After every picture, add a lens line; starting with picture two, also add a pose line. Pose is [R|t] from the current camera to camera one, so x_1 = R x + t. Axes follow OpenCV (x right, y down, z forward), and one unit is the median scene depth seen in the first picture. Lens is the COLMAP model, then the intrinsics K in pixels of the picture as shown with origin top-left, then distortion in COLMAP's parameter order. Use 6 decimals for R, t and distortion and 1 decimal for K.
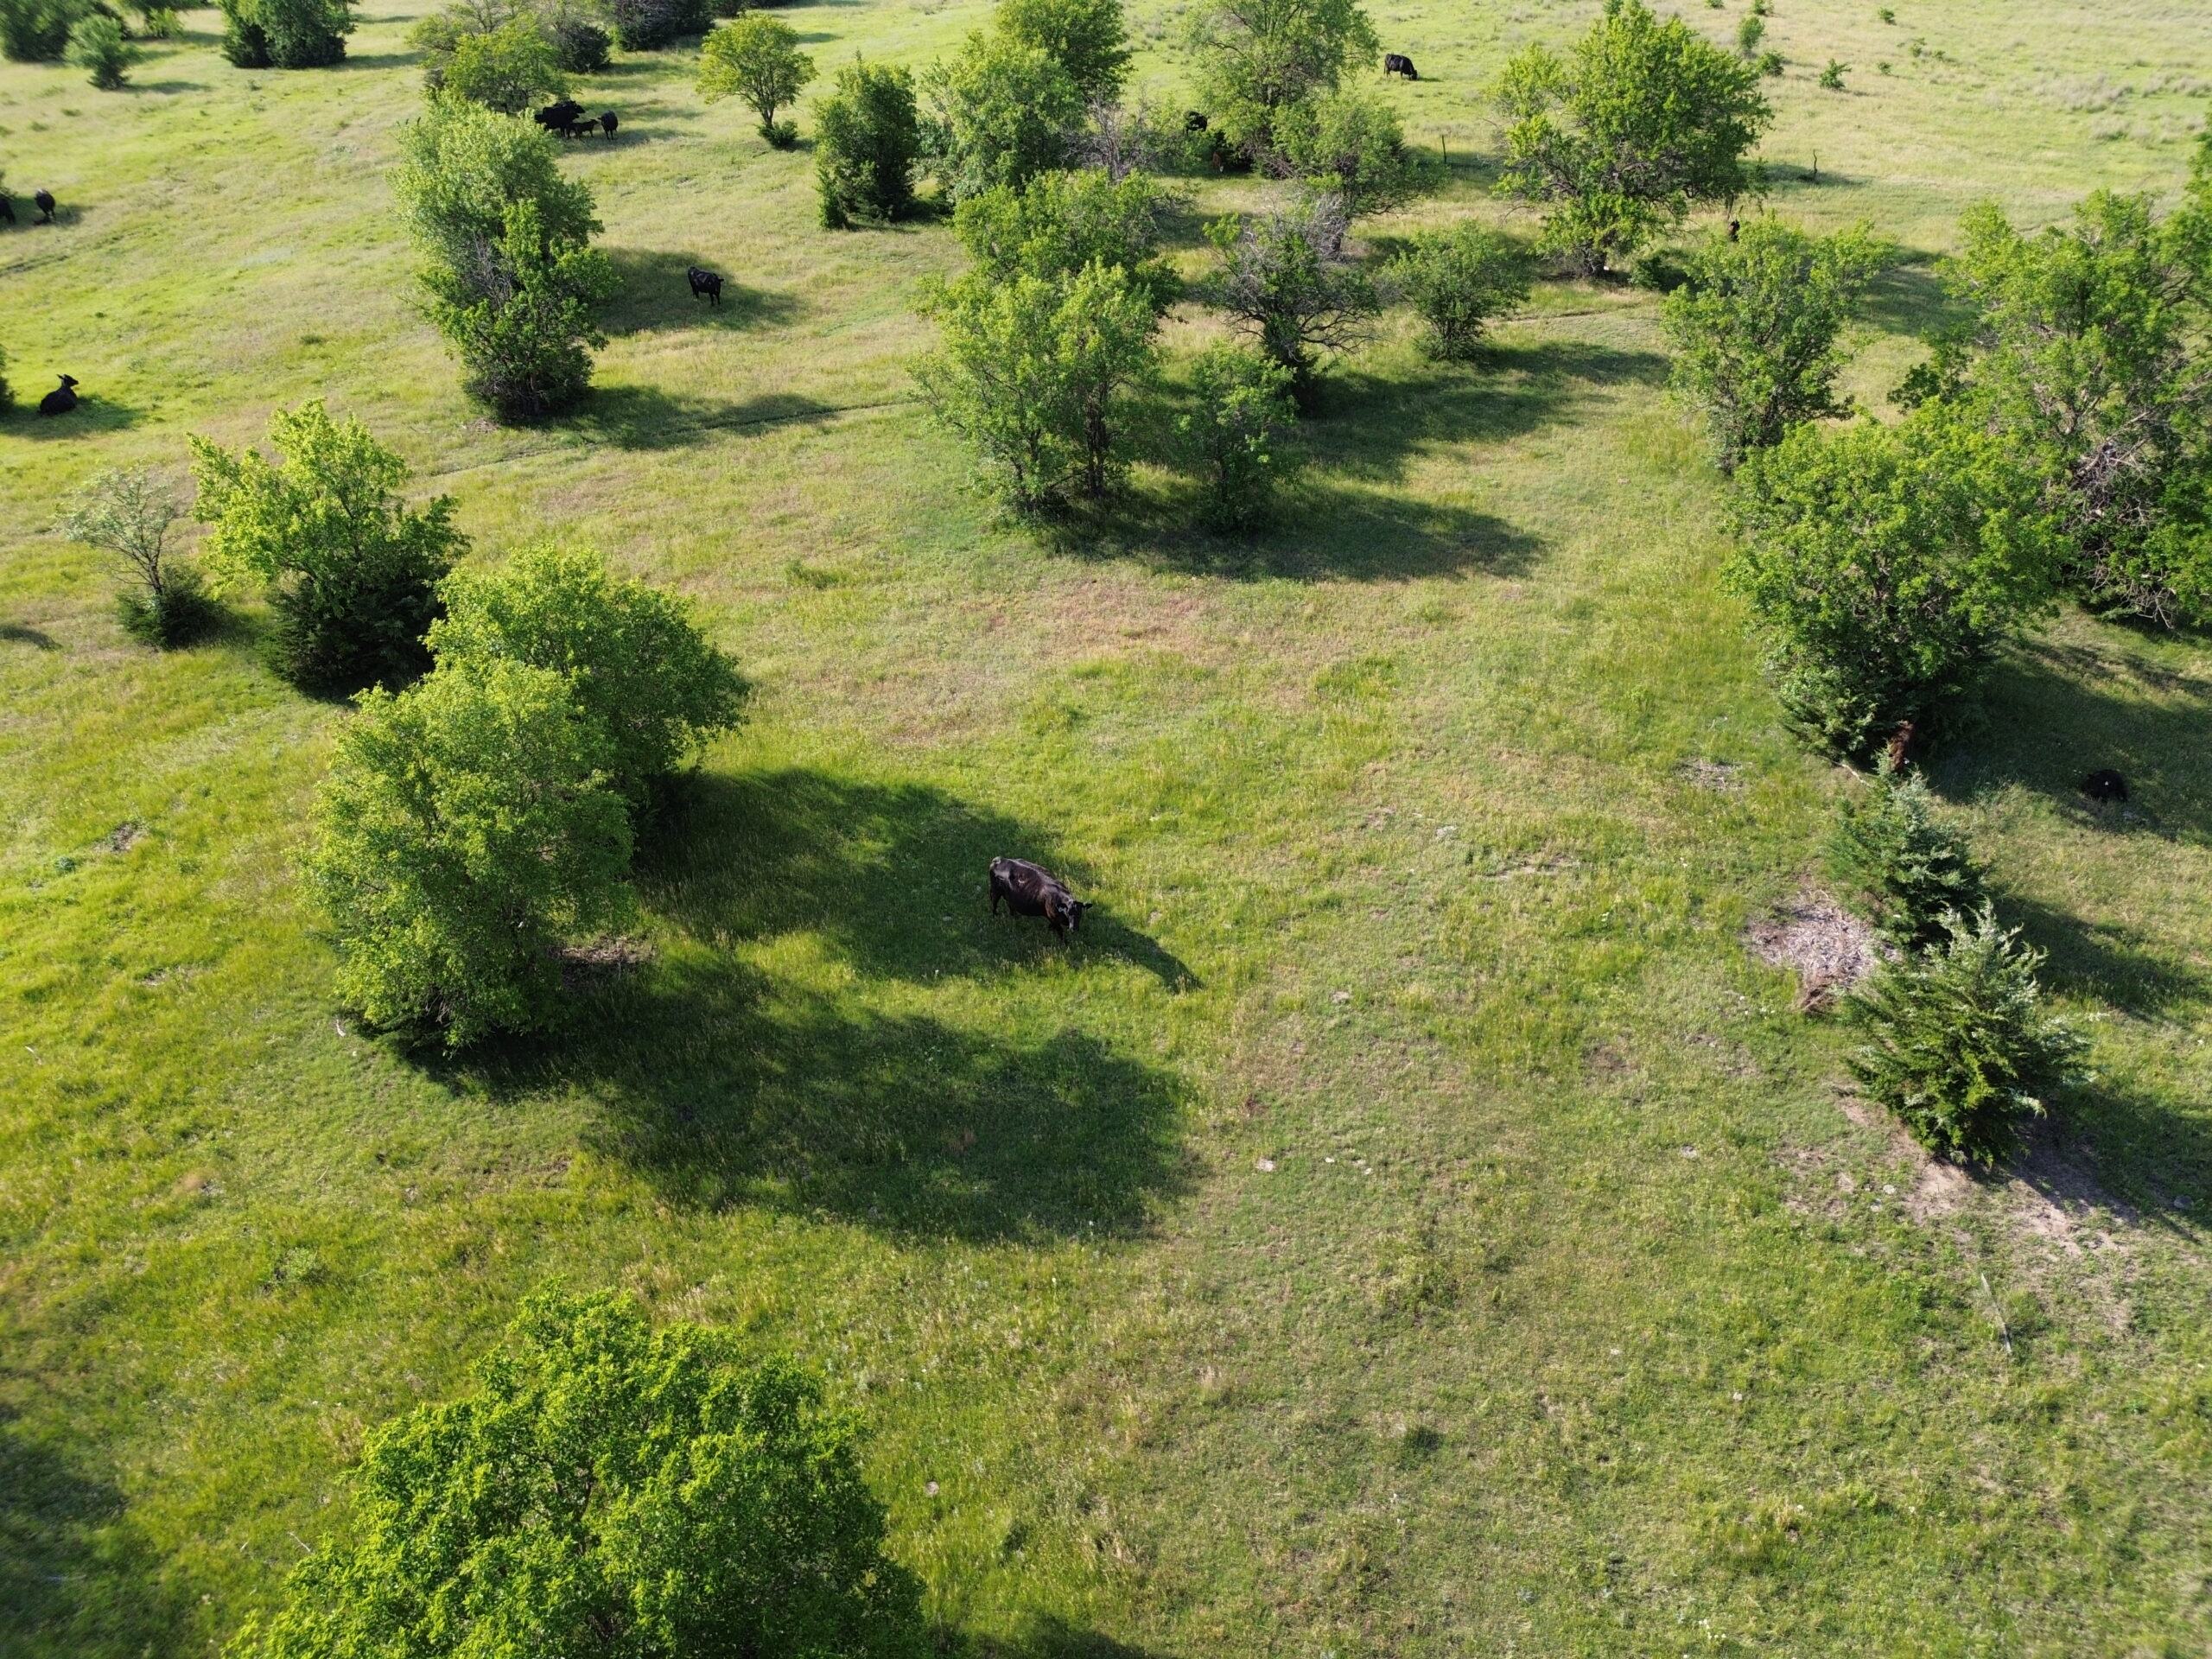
lens RADIAL K [[1495.1, 0, 1106.0], [0, 1495.1, 829.5], [0, 0, 1]] dist [0.047662, -0.049401]
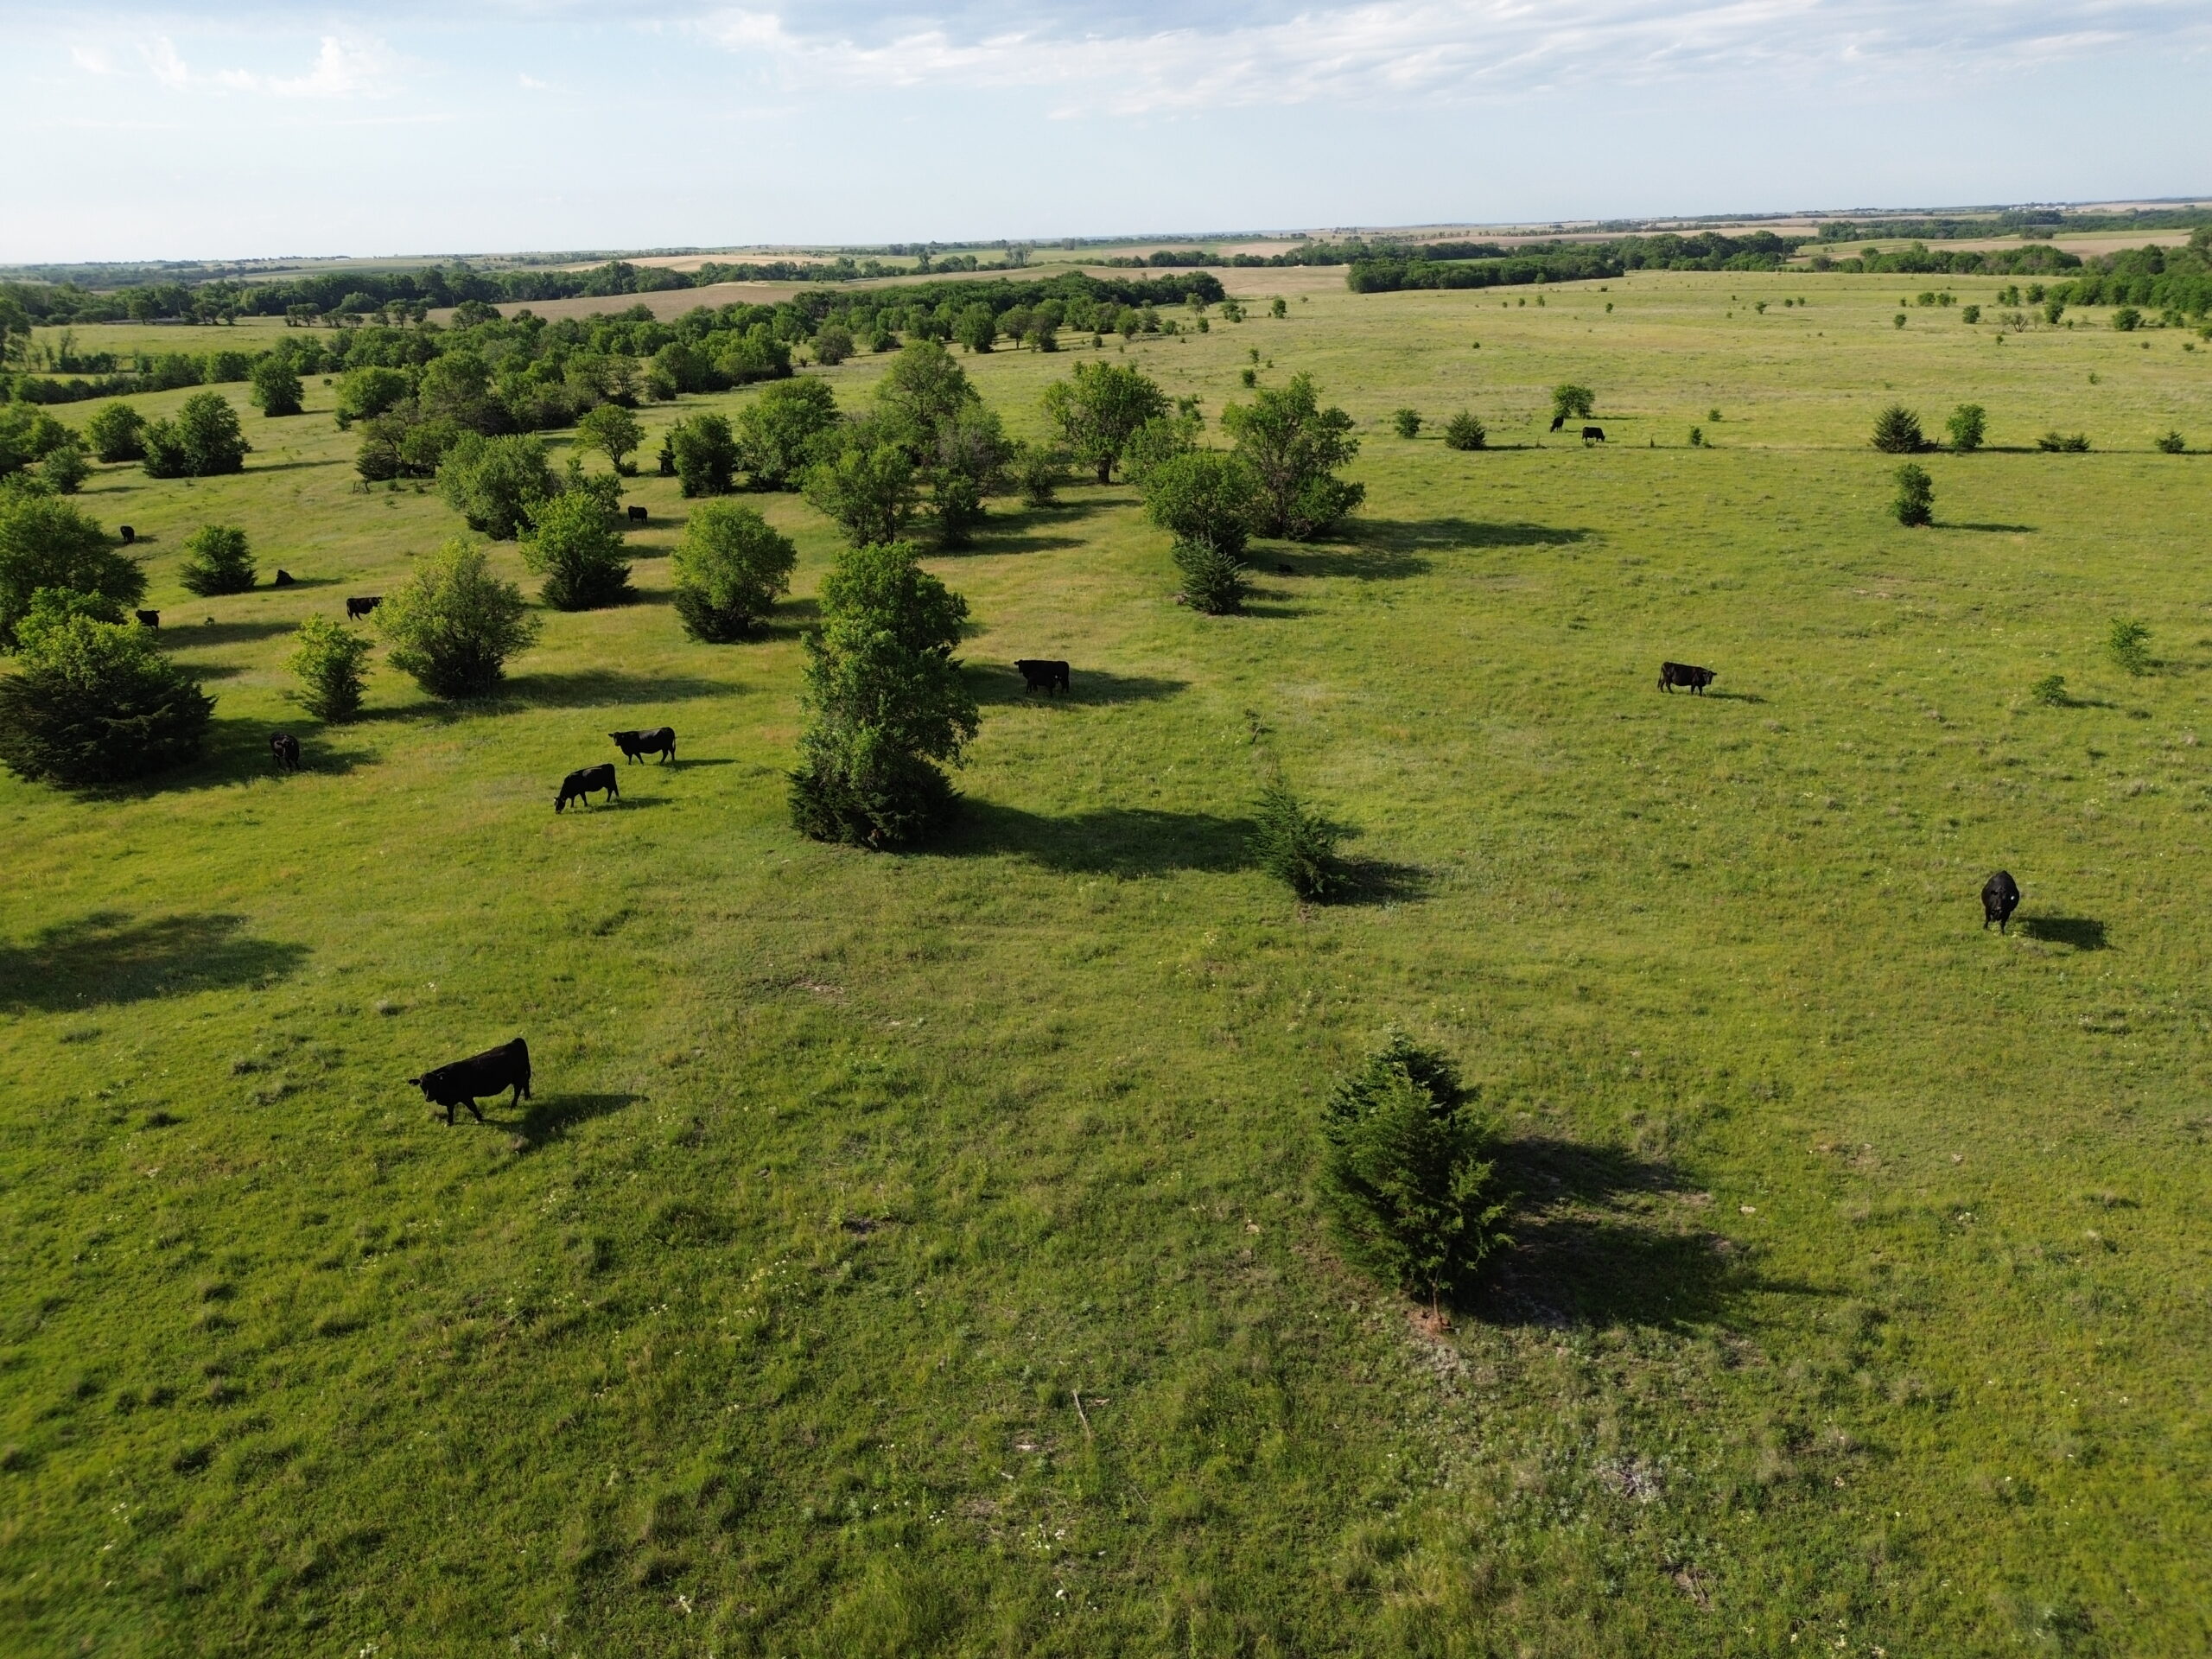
lens RADIAL K [[1495.1, 0, 1106.0], [0, 1495.1, 829.5], [0, 0, 1]] dist [0.047662, -0.049401]
pose [[0.967834, -0.113090, 0.224739, -0.215004], [0.166766, 0.957214, -0.236498, 0.664395], [-0.188378, 0.266370, 0.945283, -0.920327]]
